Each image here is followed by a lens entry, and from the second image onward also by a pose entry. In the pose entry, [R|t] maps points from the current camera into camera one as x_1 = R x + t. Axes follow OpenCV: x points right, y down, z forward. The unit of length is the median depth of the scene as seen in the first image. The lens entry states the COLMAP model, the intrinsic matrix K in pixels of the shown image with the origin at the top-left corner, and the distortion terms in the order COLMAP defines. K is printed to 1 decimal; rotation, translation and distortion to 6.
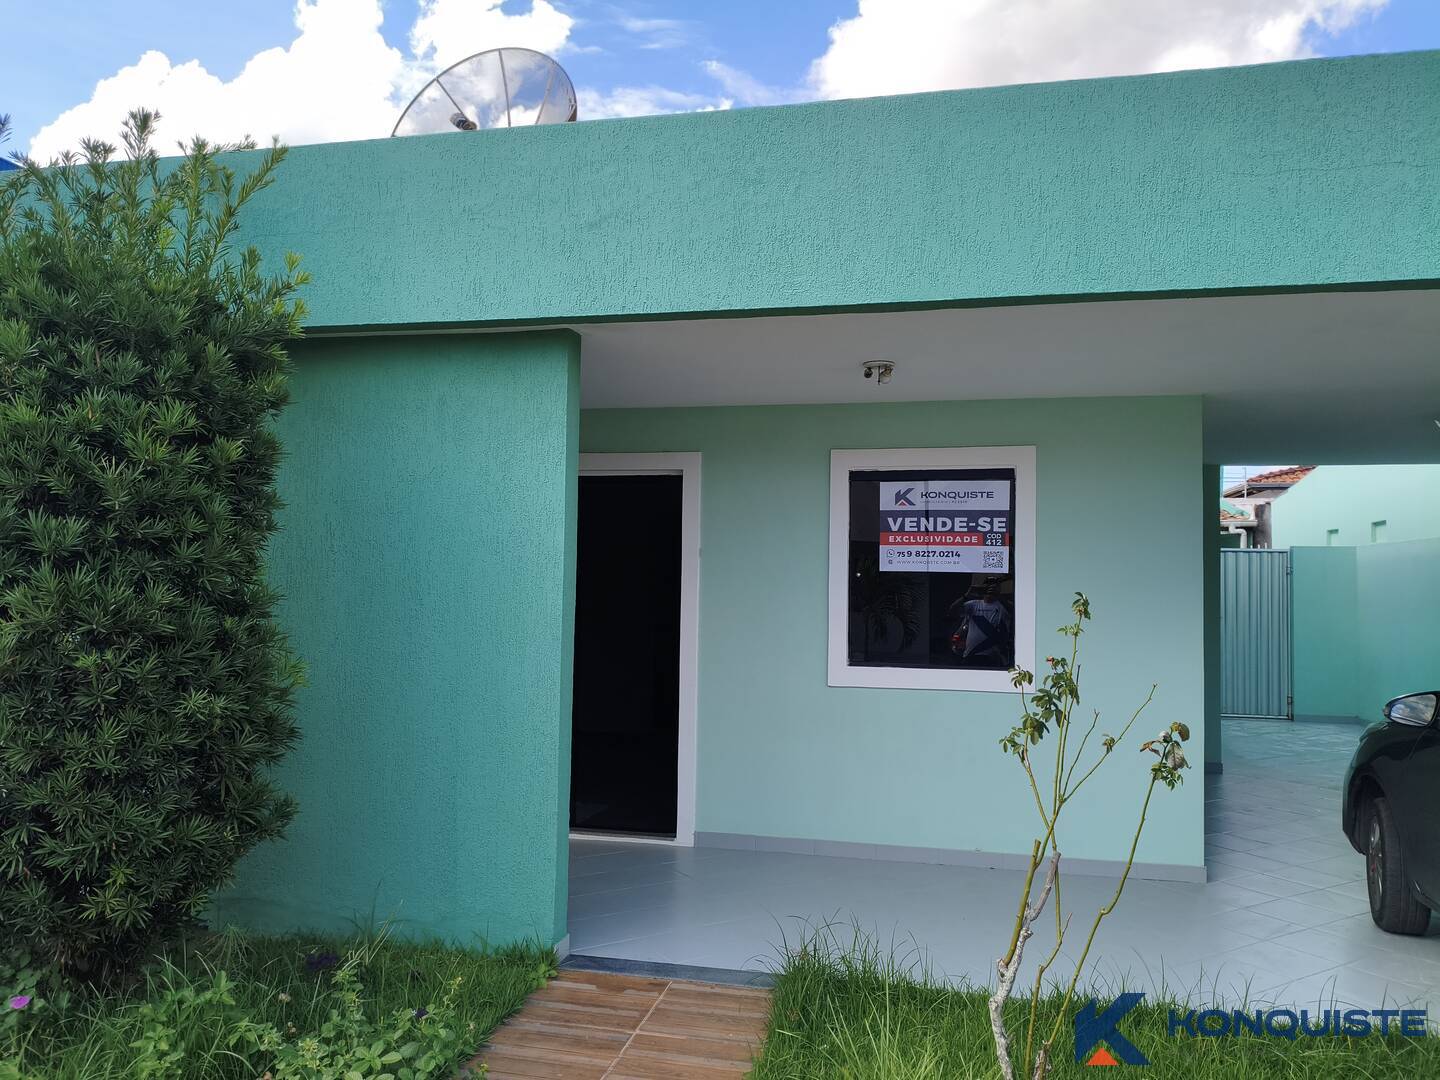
lens RADIAL K [[1133.7, 0, 720.8], [0, 1133.7, 540.5], [0, 0, 1]] dist [0.057950, -0.101615]
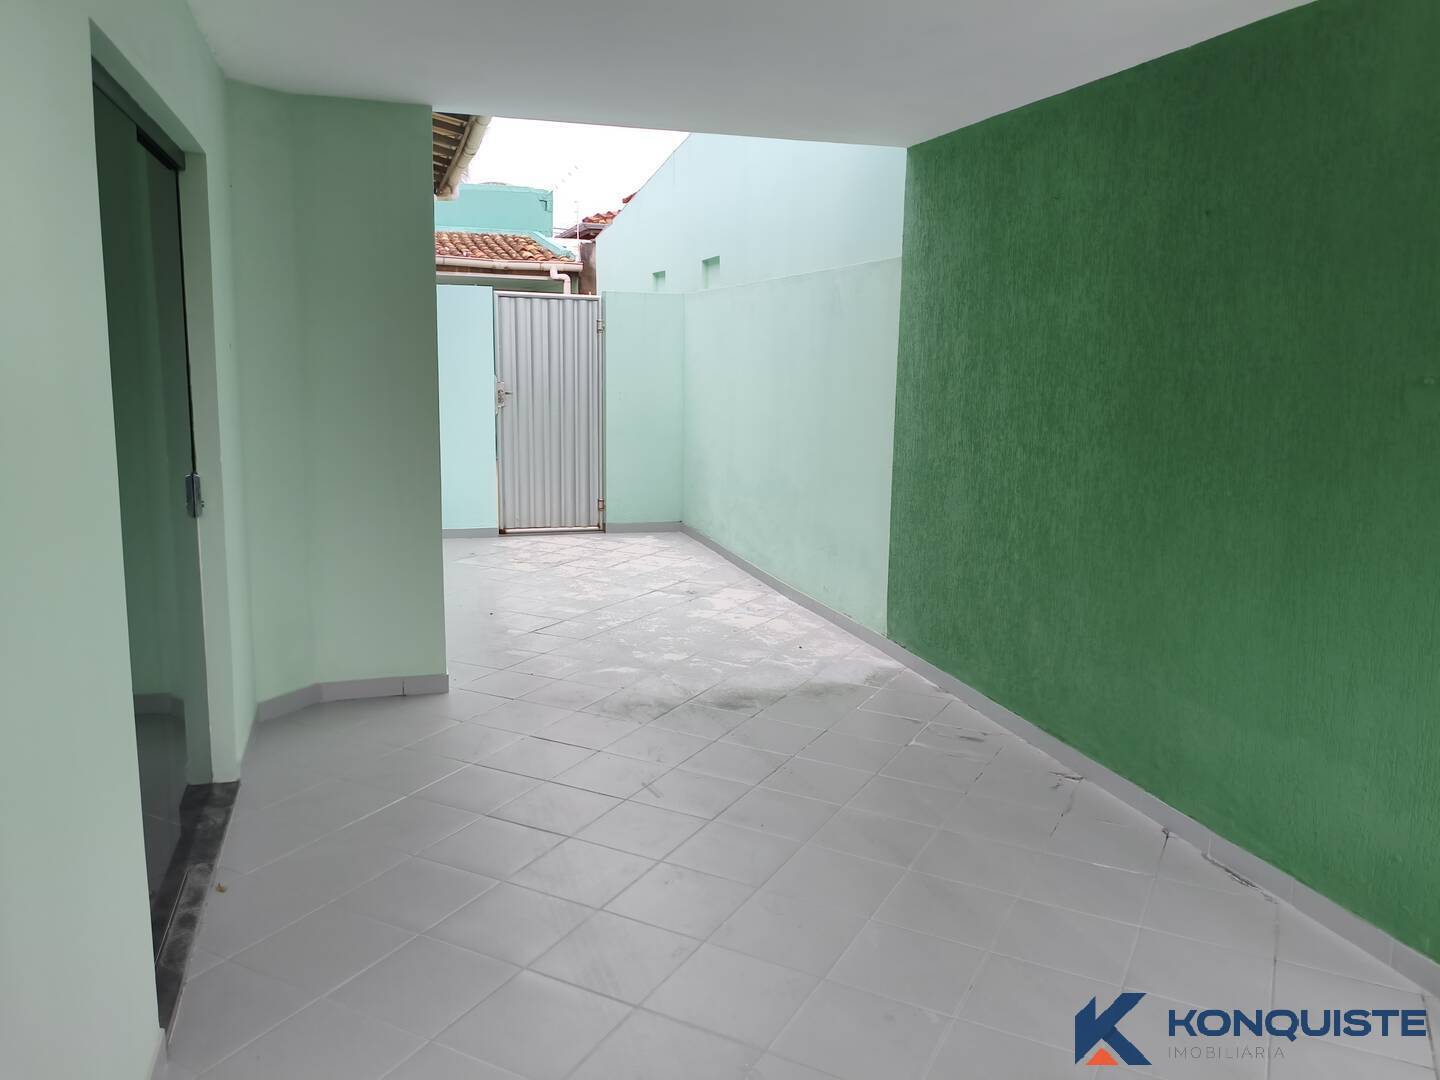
lens RADIAL K [[1133.7, 0, 720.5], [0, 1133.7, 538.5], [0, 0, 1]] dist [0.057950, -0.101615]
pose [[0.866141, -0.083276, 0.492813, 0.170467], [-0.021147, 0.979032, 0.202604, 0.009074], [-0.499352, -0.185905, 0.846219, 0.284982]]
